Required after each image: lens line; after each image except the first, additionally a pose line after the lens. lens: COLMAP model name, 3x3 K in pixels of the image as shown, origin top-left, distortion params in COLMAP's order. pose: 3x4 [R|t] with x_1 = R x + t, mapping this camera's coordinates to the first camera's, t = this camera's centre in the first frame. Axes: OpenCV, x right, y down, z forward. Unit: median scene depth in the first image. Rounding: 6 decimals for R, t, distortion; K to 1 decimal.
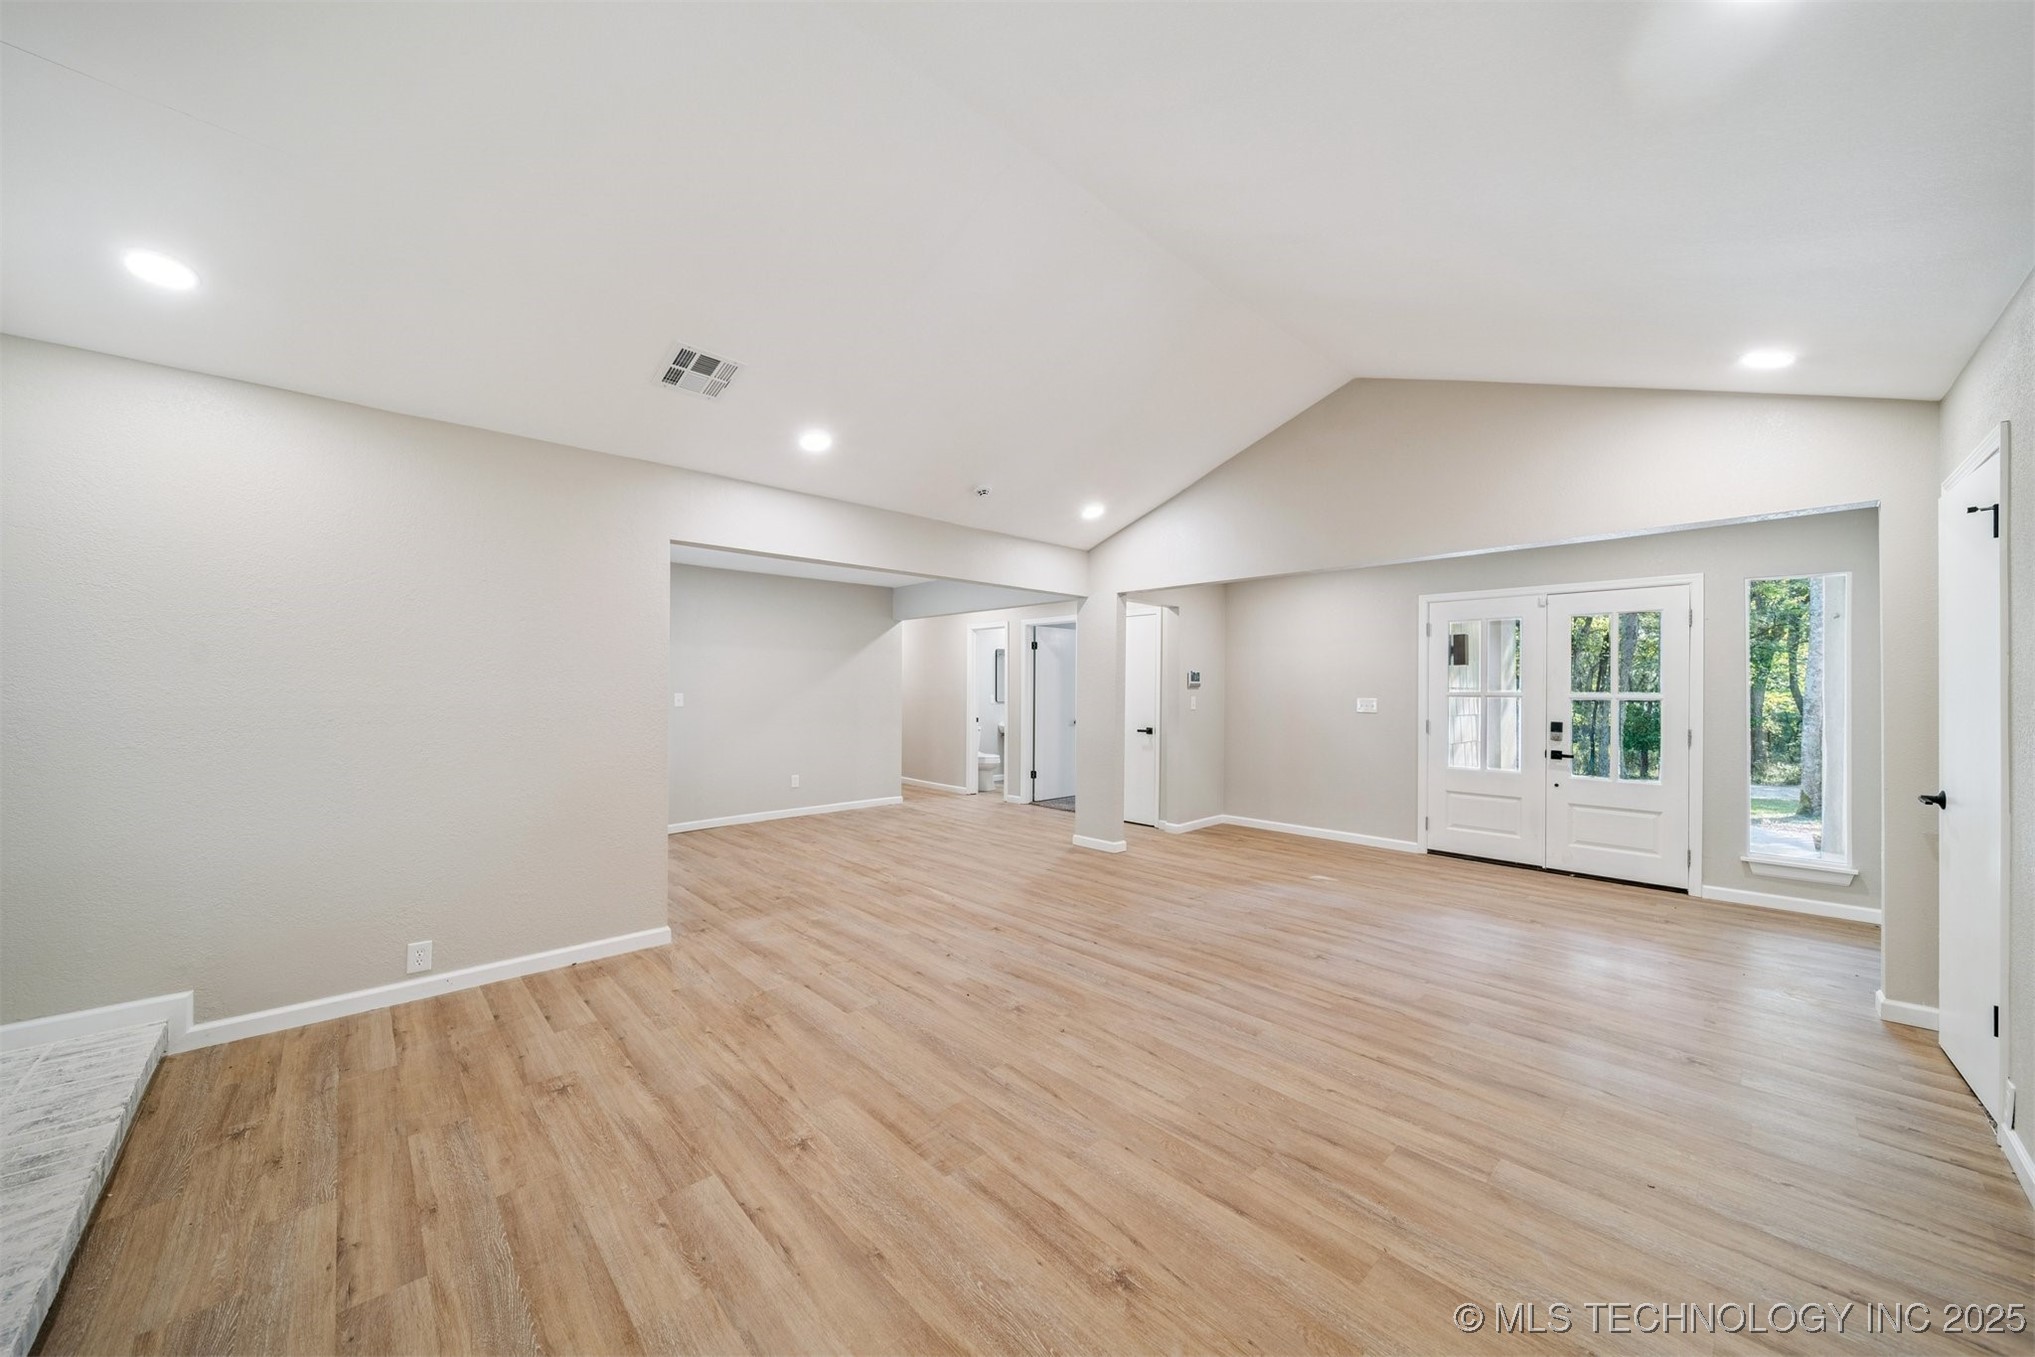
lens RADIAL K [[723.2, 0, 1008.2], [0, 723.2, 695.3], [0, 0, 1]] dist [-0.000552, -0.000059]
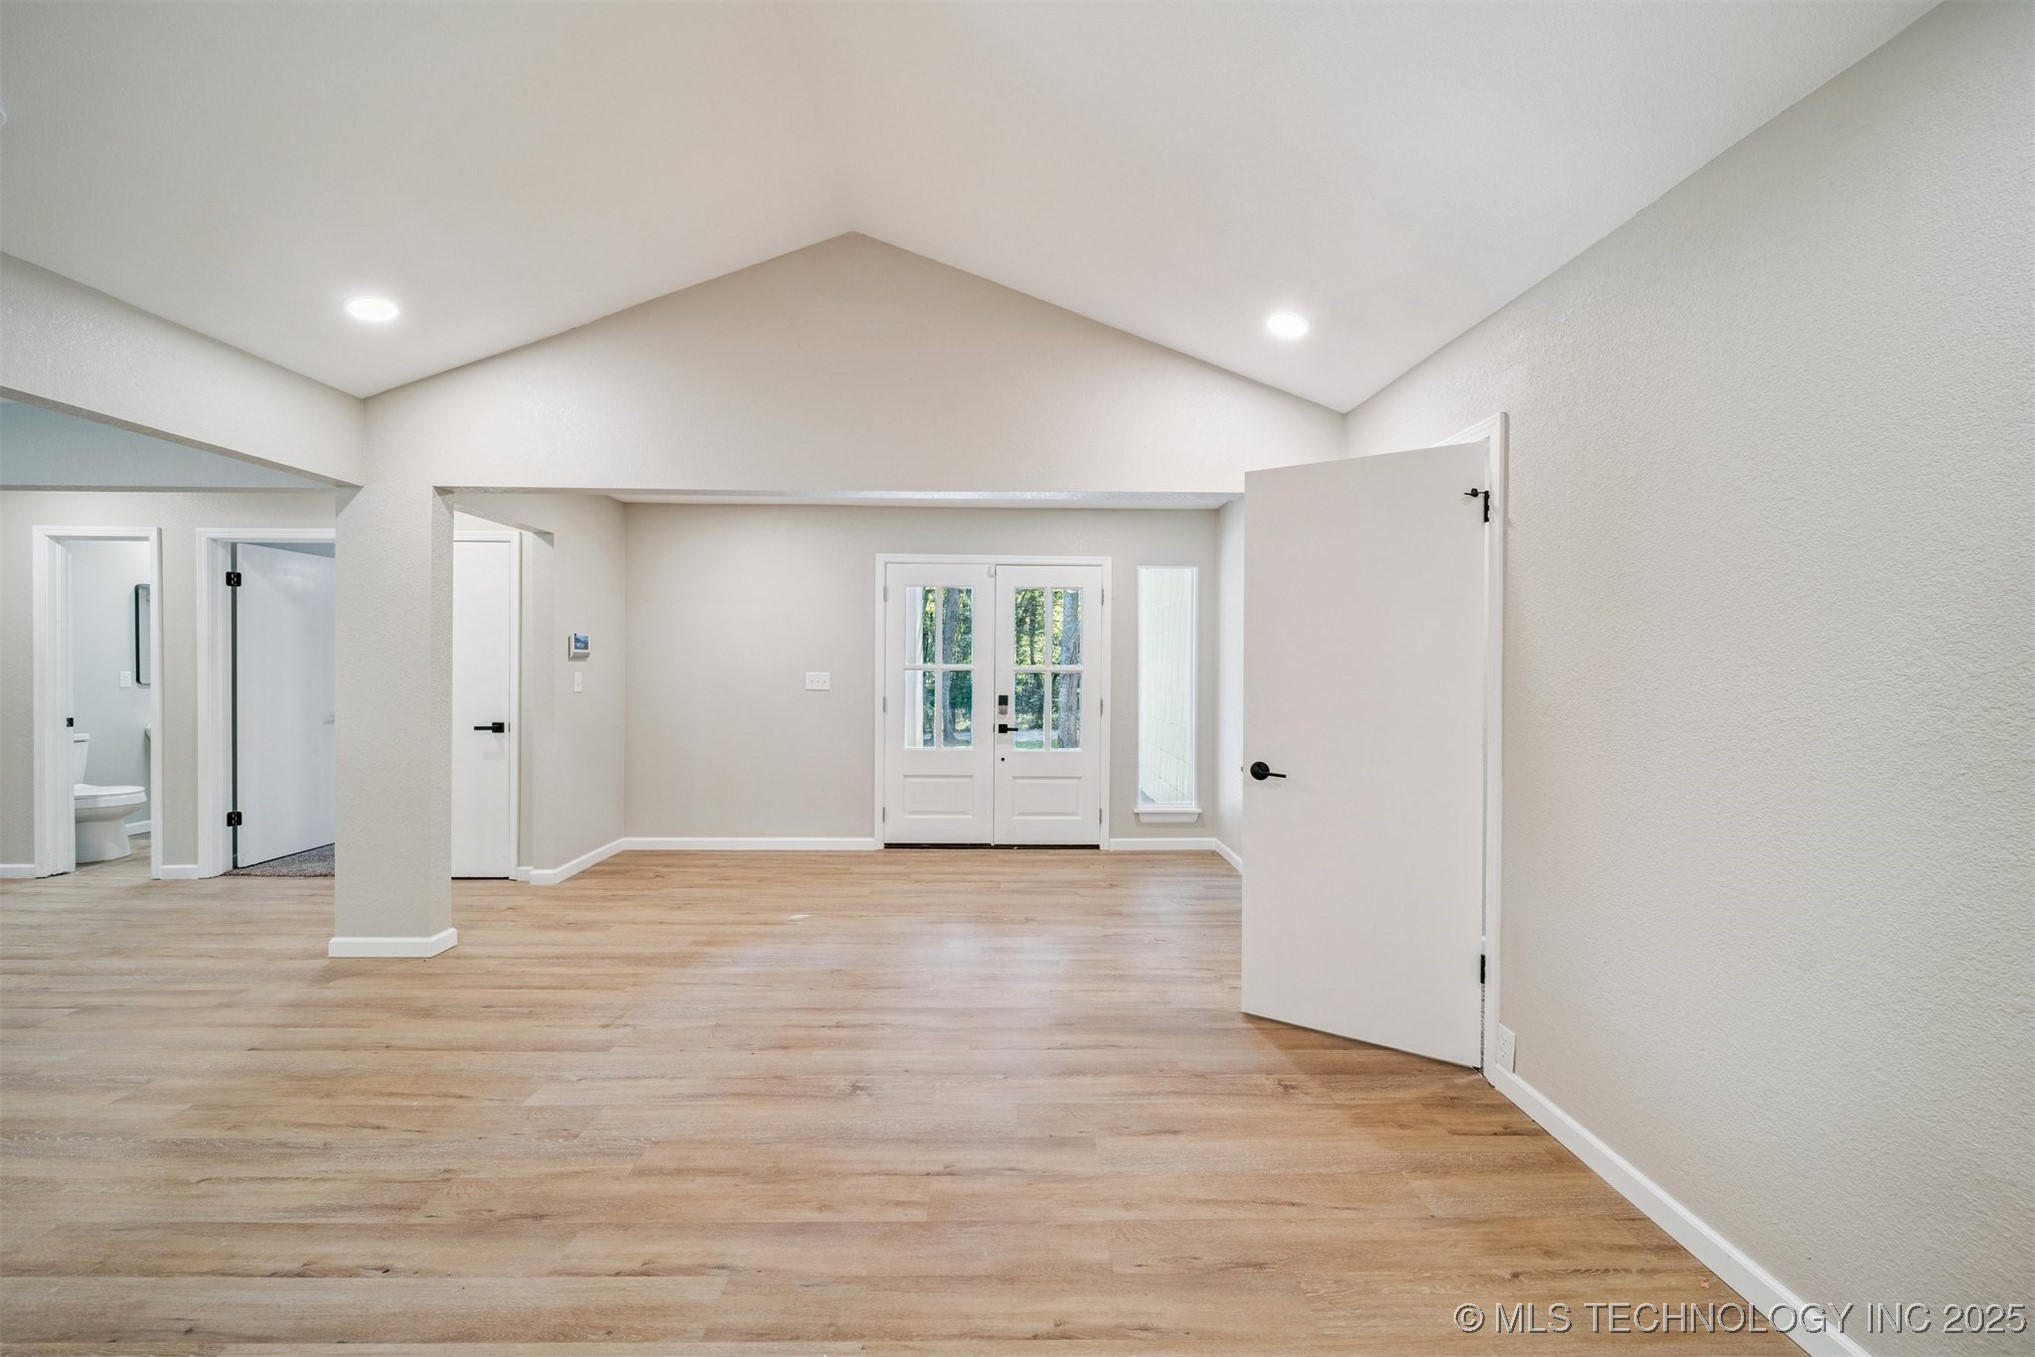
lens RADIAL K [[731.6, 0, 1027.6], [0, 731.6, 670.2], [0, 0, 1]] dist [-0.000401, -0.000087]
pose [[0.667176, -0.007933, 0.744858, 0.035595], [0.004009, 0.999967, 0.007059, -0.003662], [-0.744889, -0.001724, 0.667186, 0.282783]]
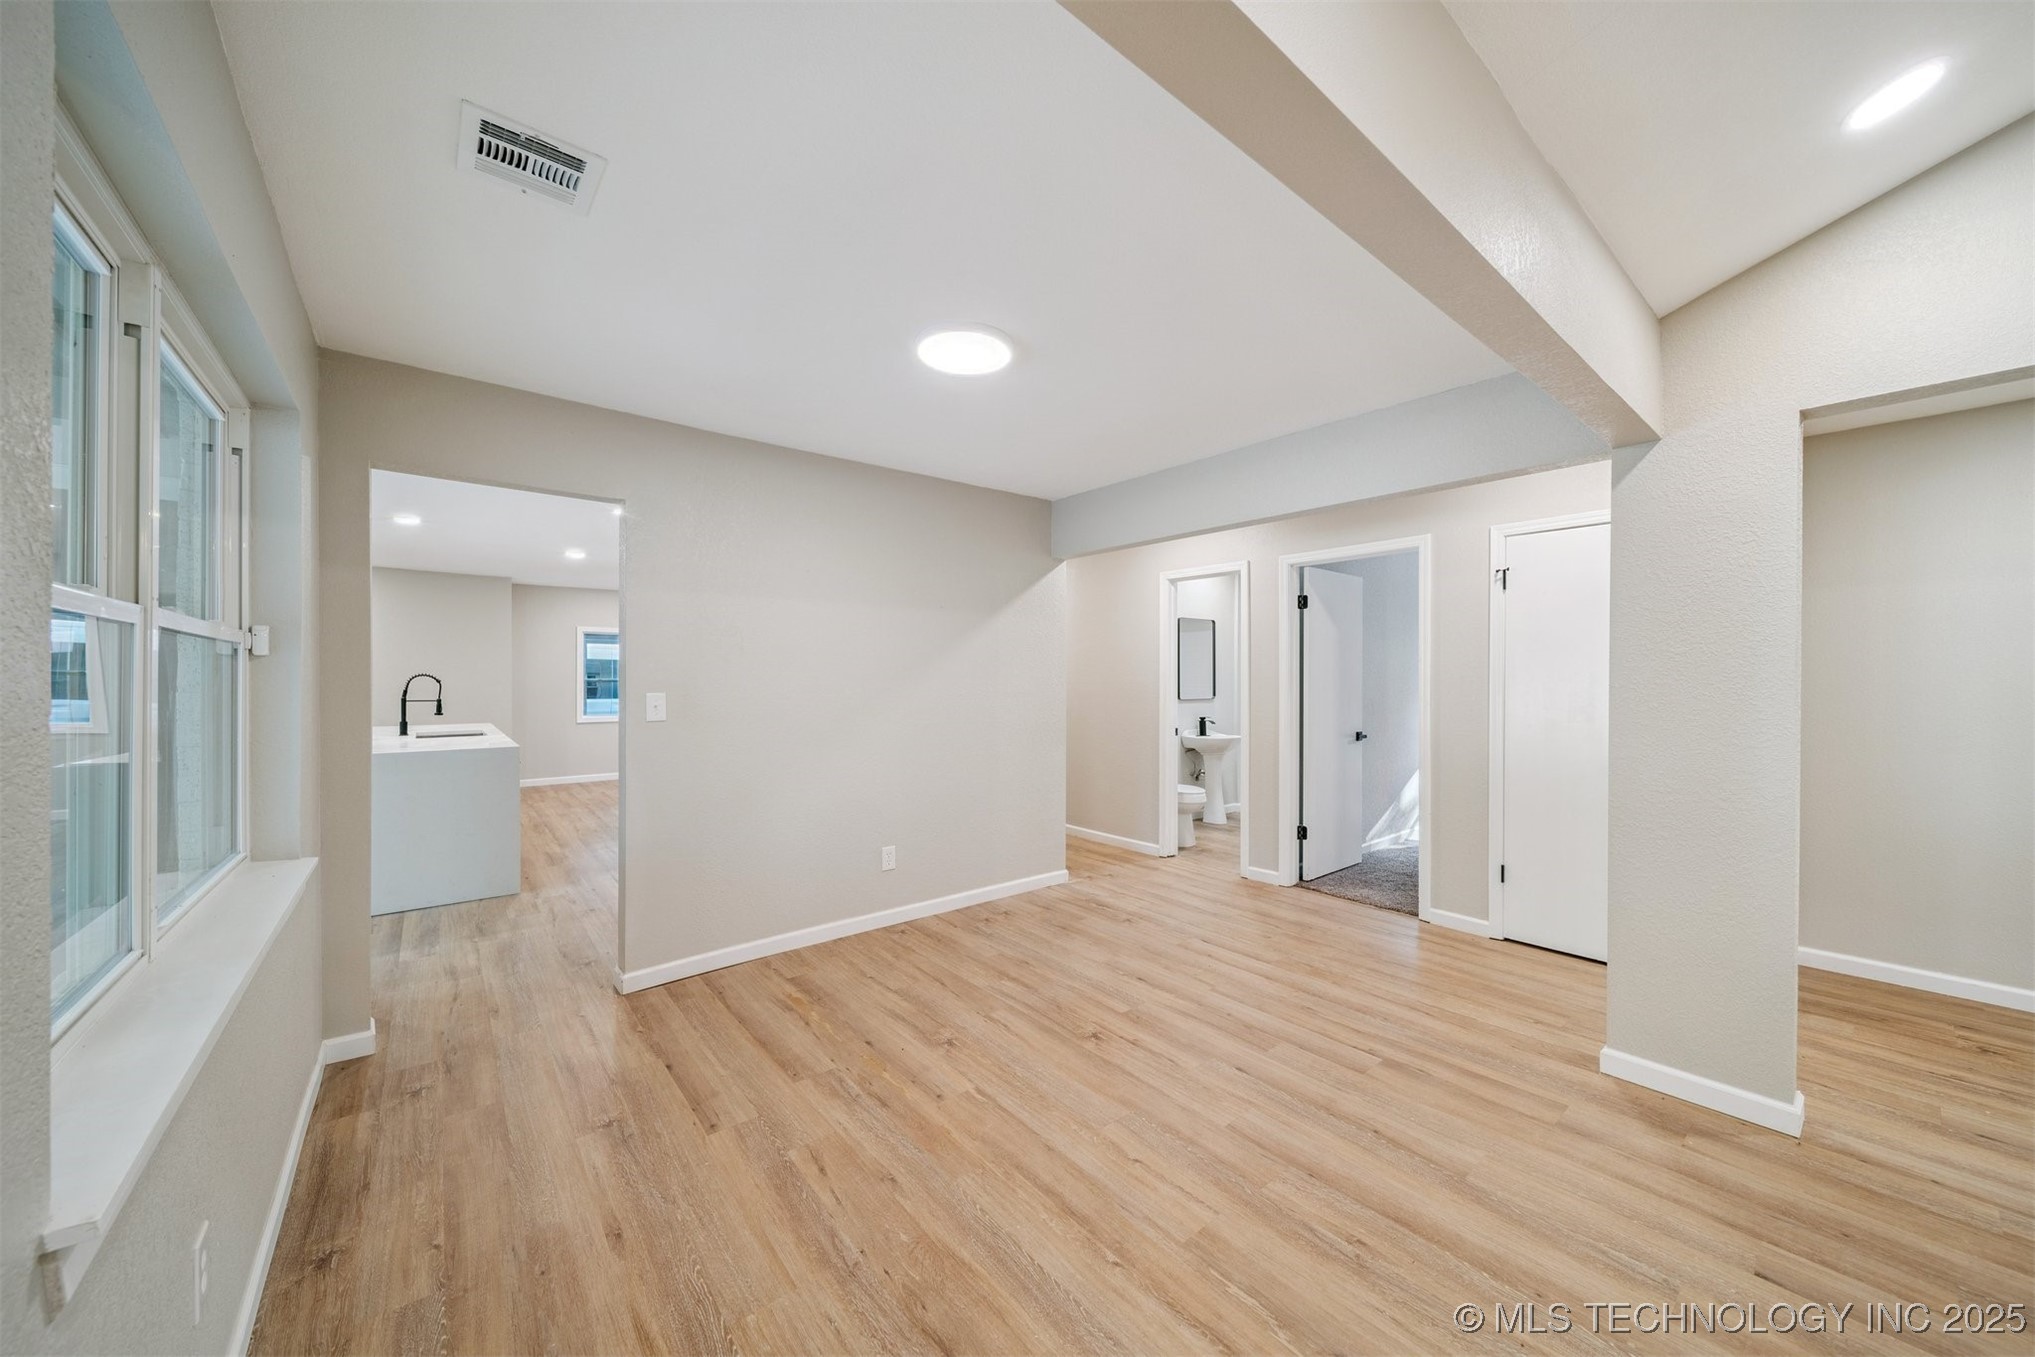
lens RADIAL K [[722.3, 0, 1013.8], [0, 722.3, 681.2], [0, 0, 1]] dist [-0.000235, -0.000287]
pose [[0.998461, -0.004062, -0.055314, -0.225227], [0.003784, 0.999980, -0.005118, -0.007630], [0.055334, 0.004901, 0.998456, 0.622032]]
